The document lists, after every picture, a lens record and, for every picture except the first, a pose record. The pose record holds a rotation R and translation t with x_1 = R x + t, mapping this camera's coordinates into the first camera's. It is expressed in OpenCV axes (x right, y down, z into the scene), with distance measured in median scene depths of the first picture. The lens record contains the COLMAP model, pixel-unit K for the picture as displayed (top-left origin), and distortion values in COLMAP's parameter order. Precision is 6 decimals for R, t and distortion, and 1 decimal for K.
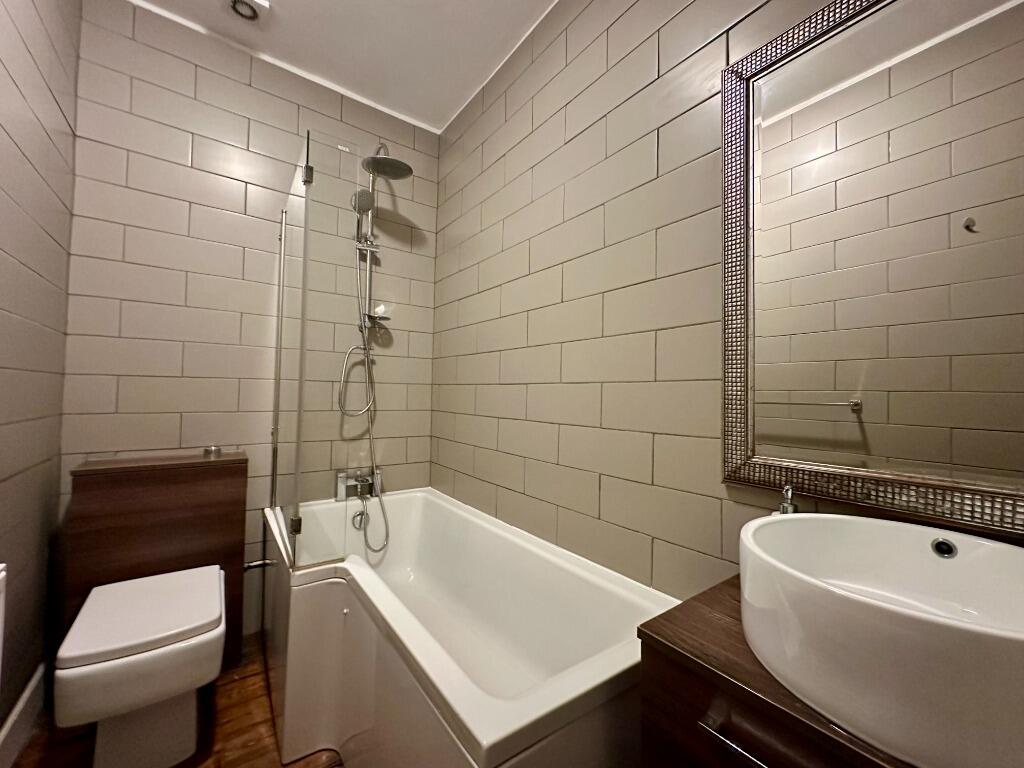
lens RADIAL K [[407.7, 0, 510.4], [0, 407.7, 384.1], [0, 0, 1]] dist [0.000293, 0.000022]
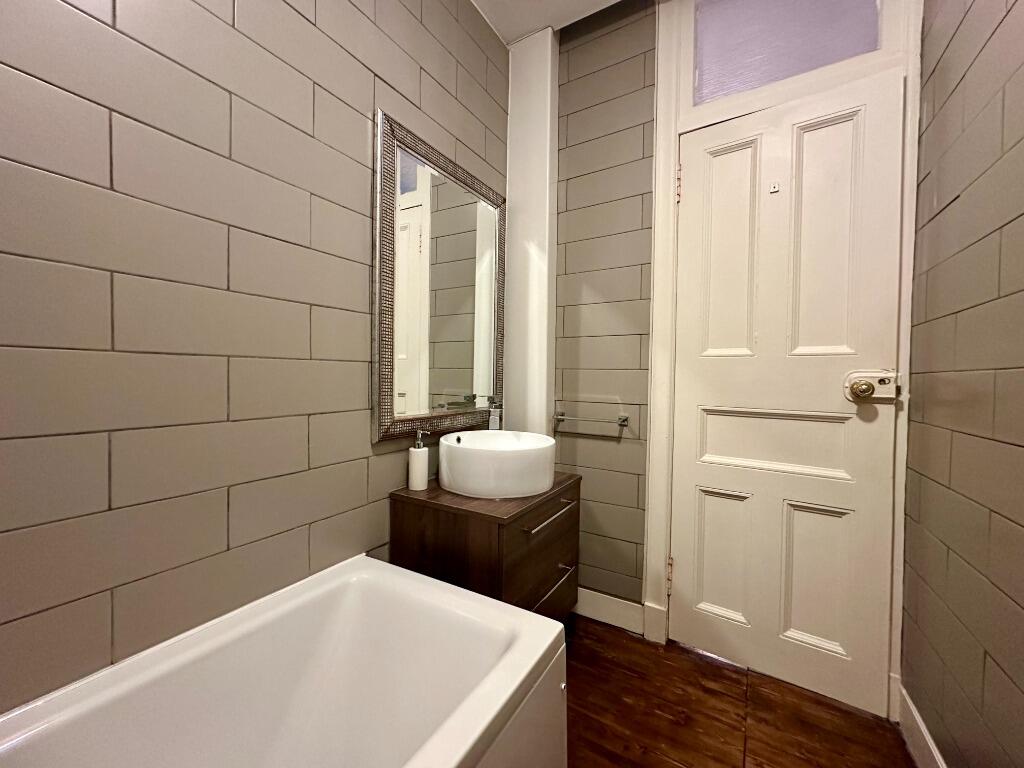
lens RADIAL K [[407.7, 0, 510.4], [0, 407.7, 384.1], [0, 0, 1]] dist [0.000293, 0.000022]
pose [[-0.391191, -0.036252, 0.919595, -0.849957], [-0.041819, 0.998892, 0.021588, 0.012633], [-0.919359, -0.030011, -0.392274, 1.164631]]
